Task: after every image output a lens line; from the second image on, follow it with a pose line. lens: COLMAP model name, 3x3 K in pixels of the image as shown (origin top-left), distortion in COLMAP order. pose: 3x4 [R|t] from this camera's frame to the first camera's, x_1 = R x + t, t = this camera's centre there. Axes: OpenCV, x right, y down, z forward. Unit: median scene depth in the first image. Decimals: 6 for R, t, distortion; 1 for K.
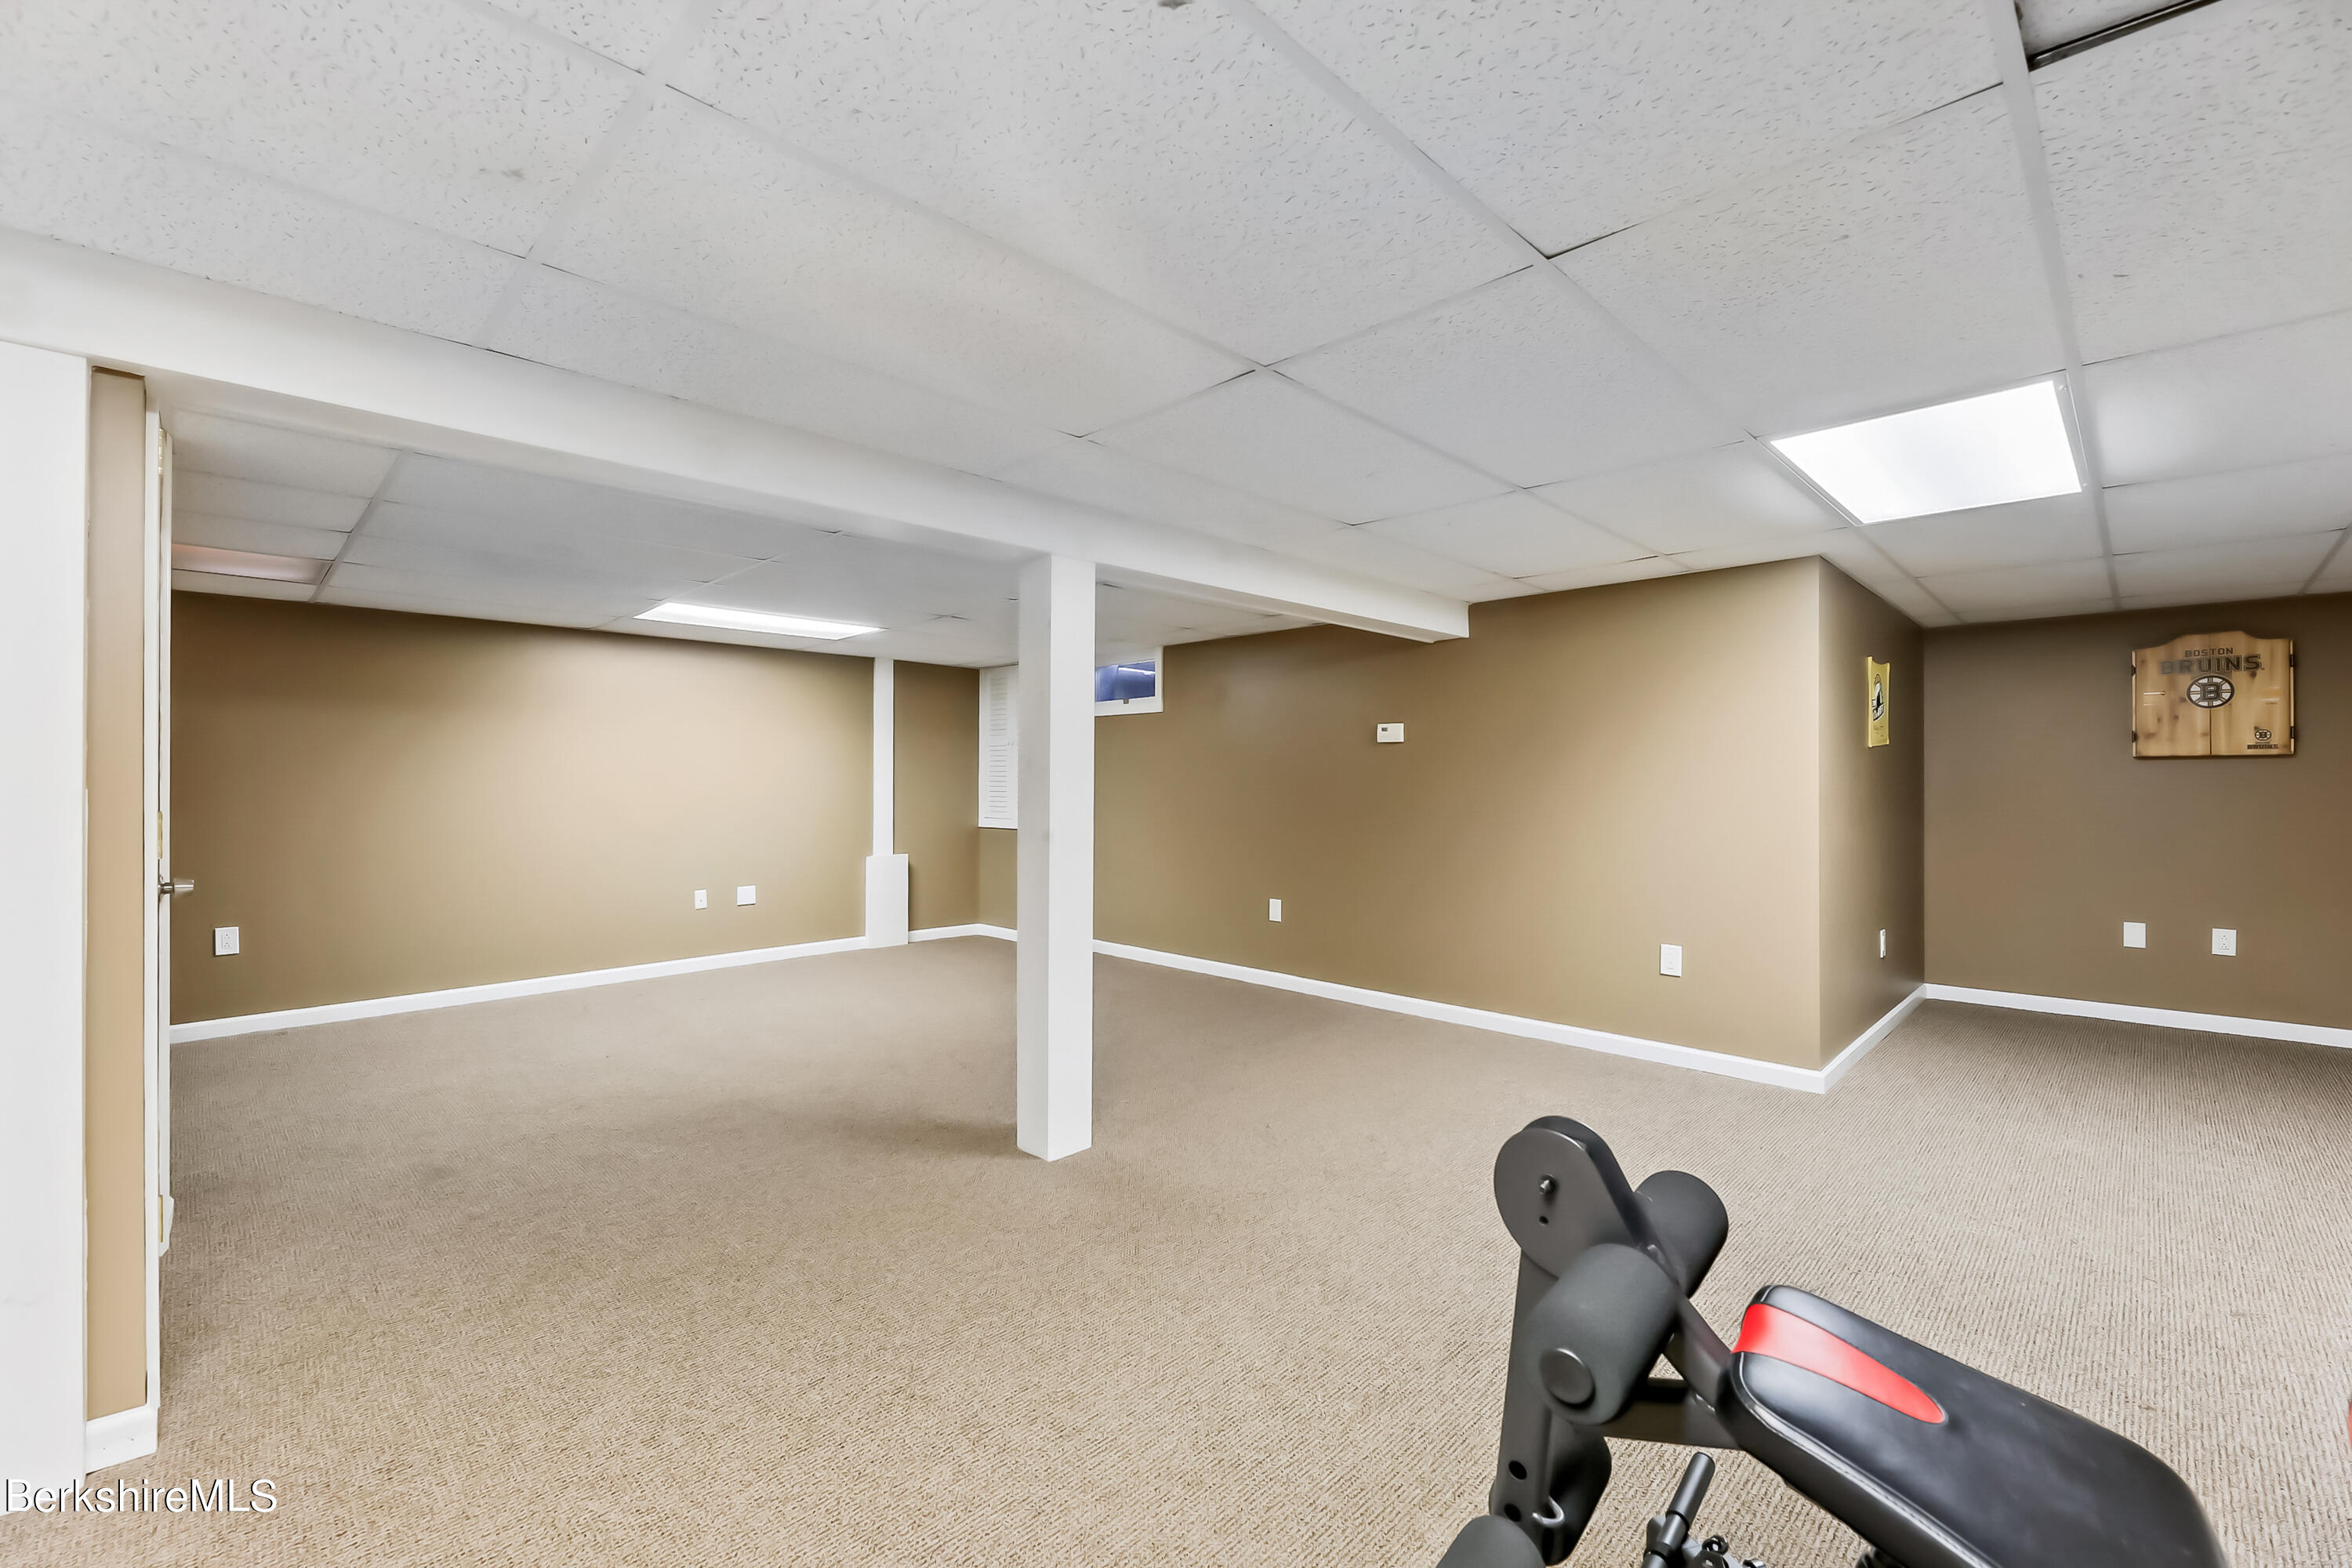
lens RADIAL K [[977.6, 0, 1166.6], [0, 977.6, 780.2], [0, 0, 1]] dist [-0.000222, -0.001383]
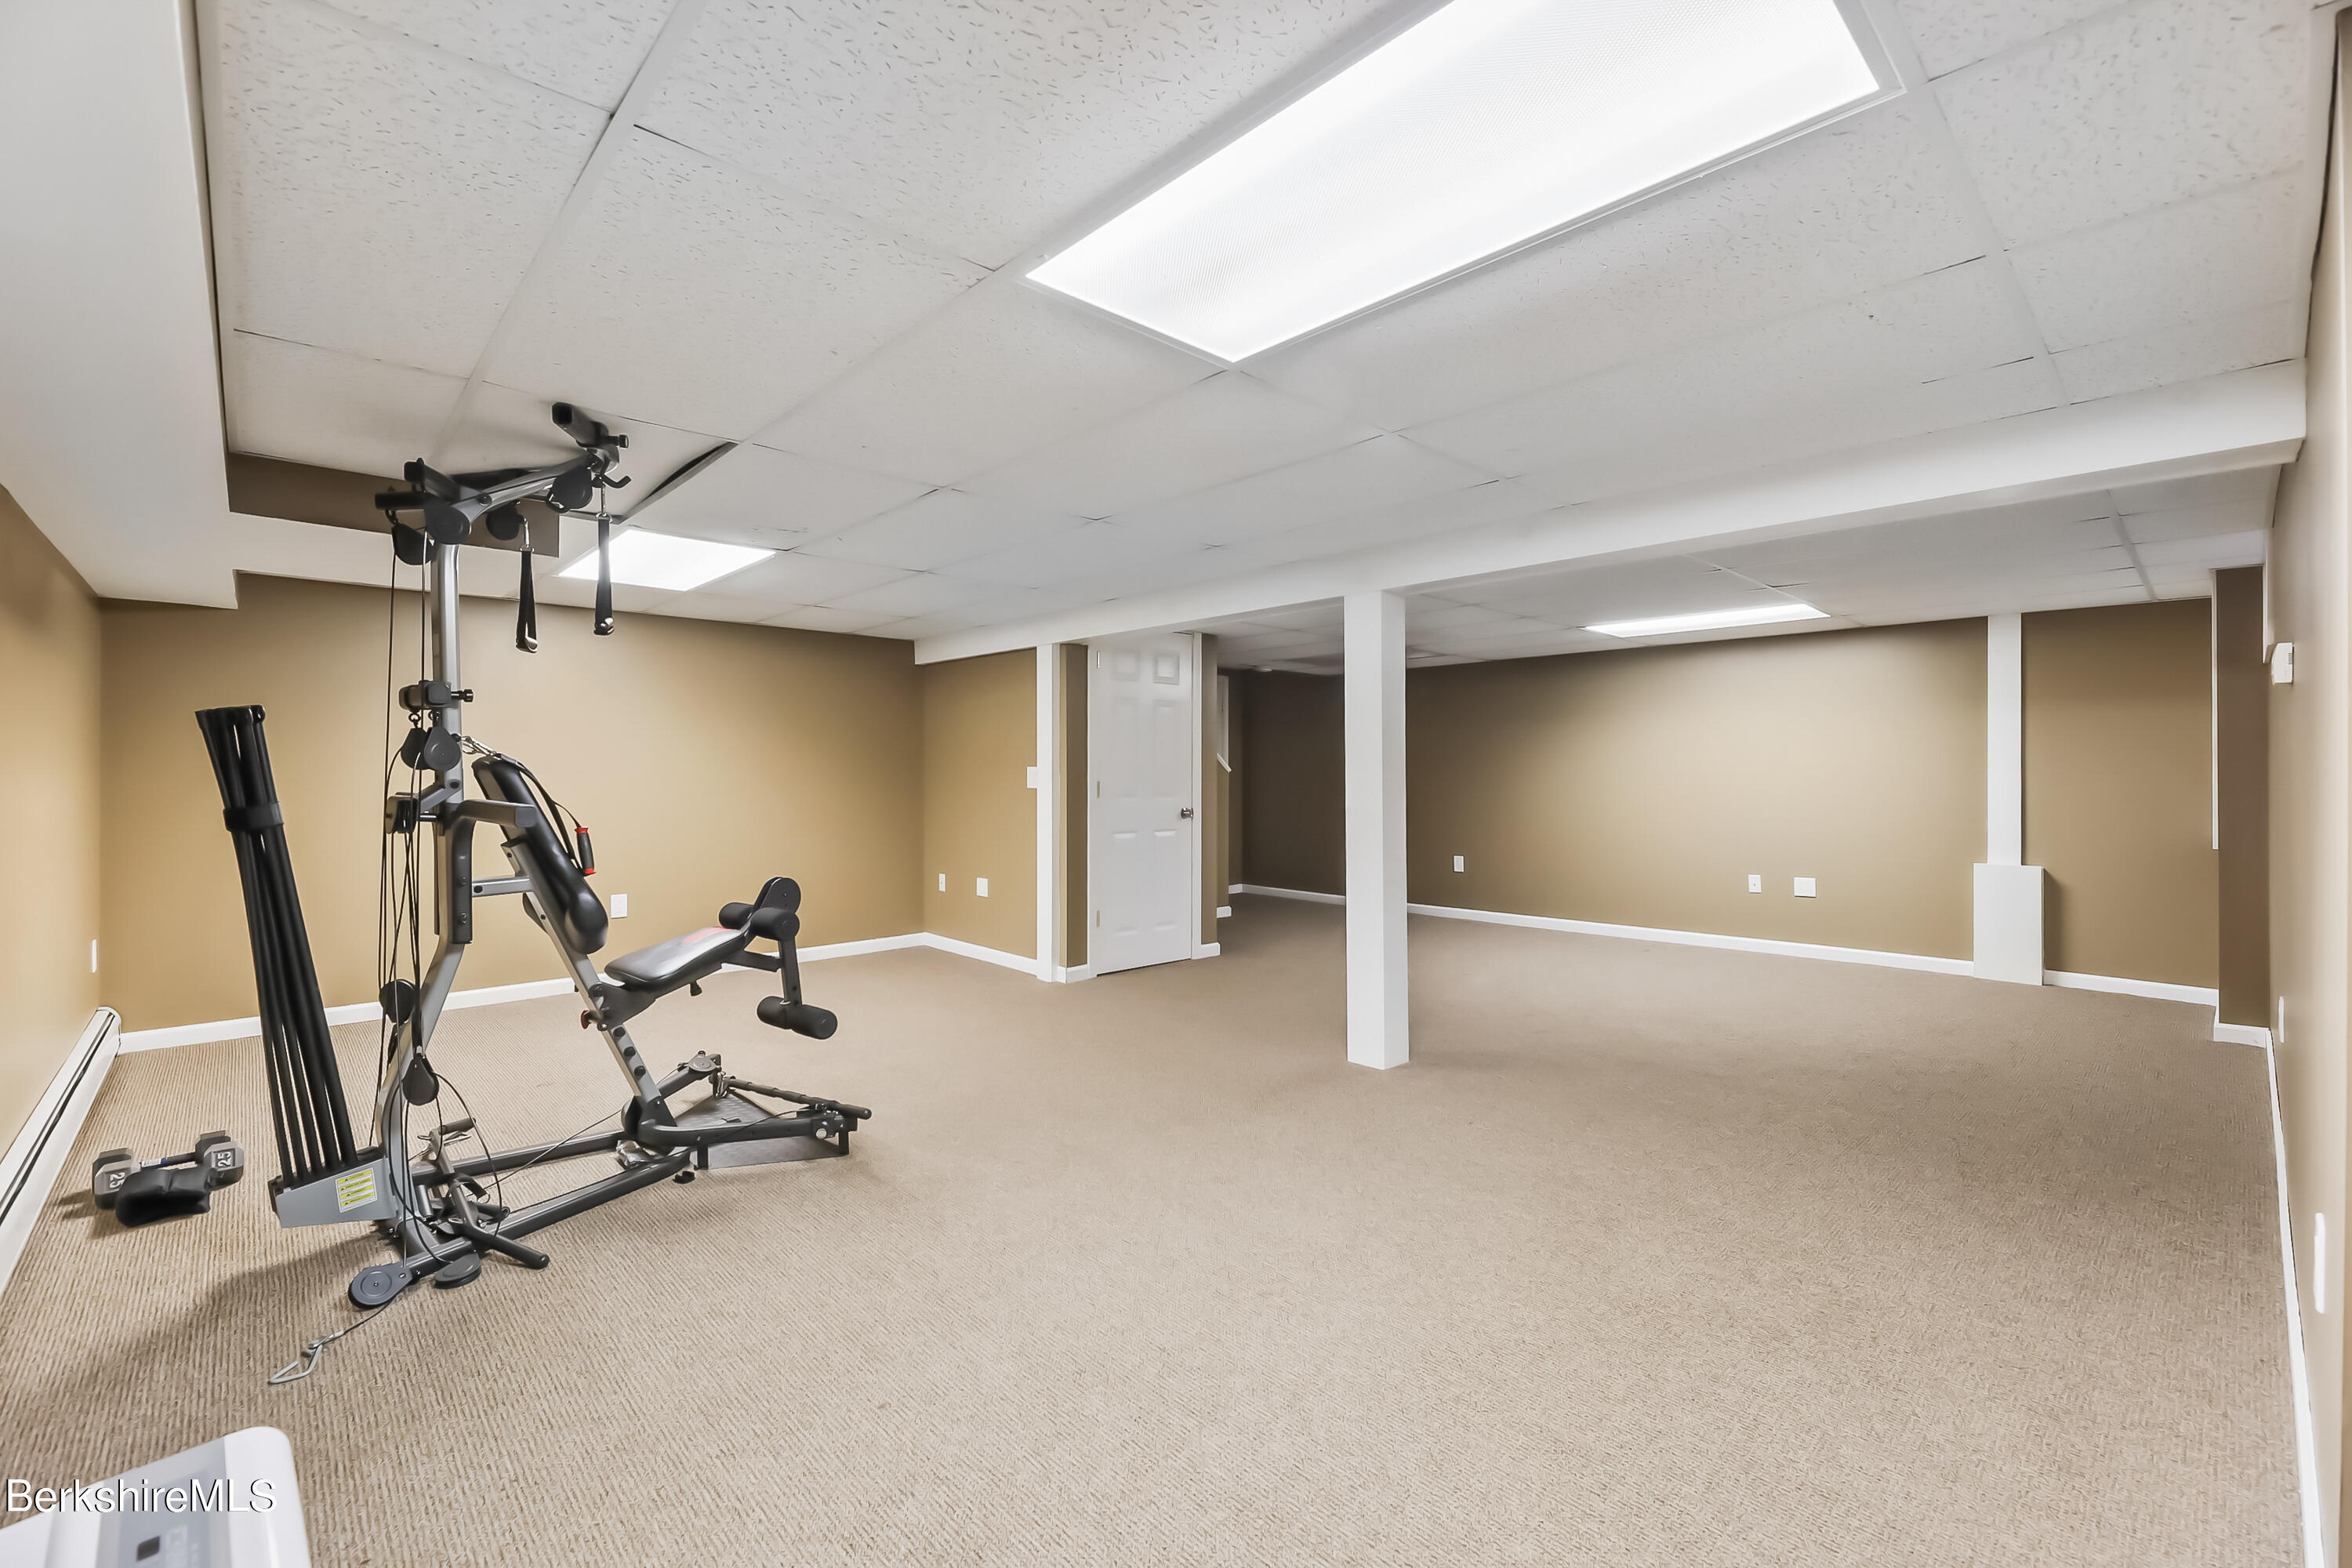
lens RADIAL K [[977.6, 0, 1163.3], [0, 977.6, 775.1], [0, 0, 1]] dist [-0.000222, -0.001383]
pose [[-0.032516, 0.000688, -0.999471, 0.526184], [-0.000878, 0.999999, 0.000717, 0.004416], [0.999471, 0.000901, -0.032516, 0.353796]]
